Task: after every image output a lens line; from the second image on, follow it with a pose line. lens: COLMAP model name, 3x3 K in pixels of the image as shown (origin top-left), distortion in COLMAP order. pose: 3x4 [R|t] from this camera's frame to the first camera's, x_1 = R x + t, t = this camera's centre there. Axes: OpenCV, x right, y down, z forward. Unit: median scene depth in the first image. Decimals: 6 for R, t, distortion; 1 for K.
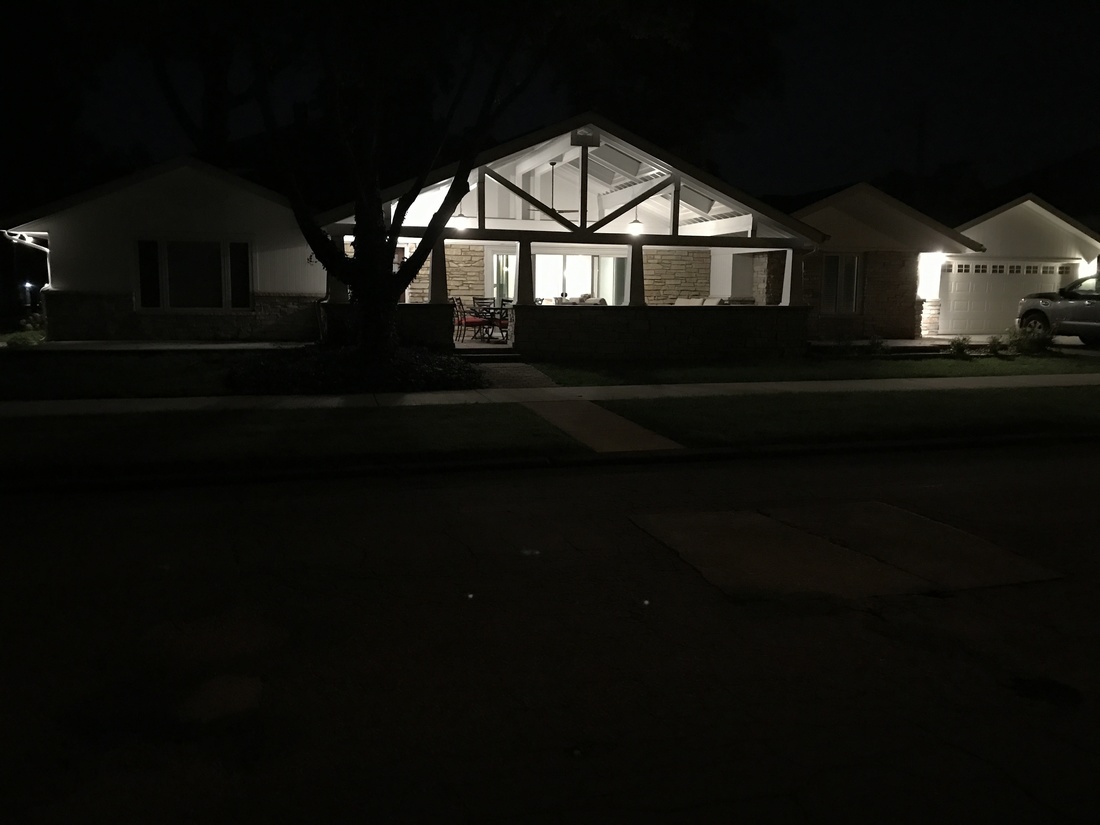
lens RADIAL K [[896.5, 0, 549.6], [0, 896.5, 412.6], [0, 0, 1]] dist [0.051774, 0.001605]
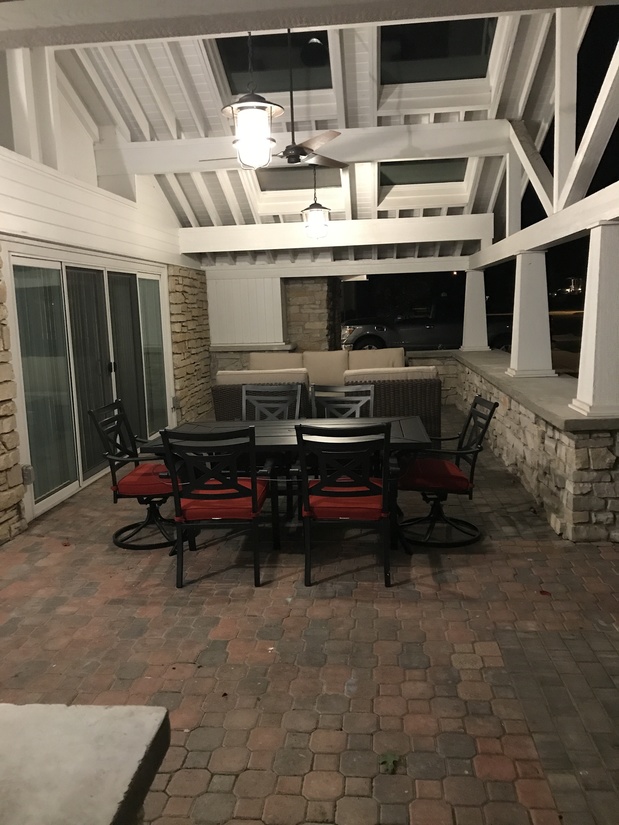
lens RADIAL K [[672.4, 0, 307.1], [0, 672.4, 413.6], [0, 0, 1]] dist [0.051774, 0.001605]
pose [[0.370285, -0.158140, 0.915358, -0.250459], [0.157934, 0.981773, 0.105727, -0.129614], [-0.915394, 0.105417, 0.388511, 0.810935]]
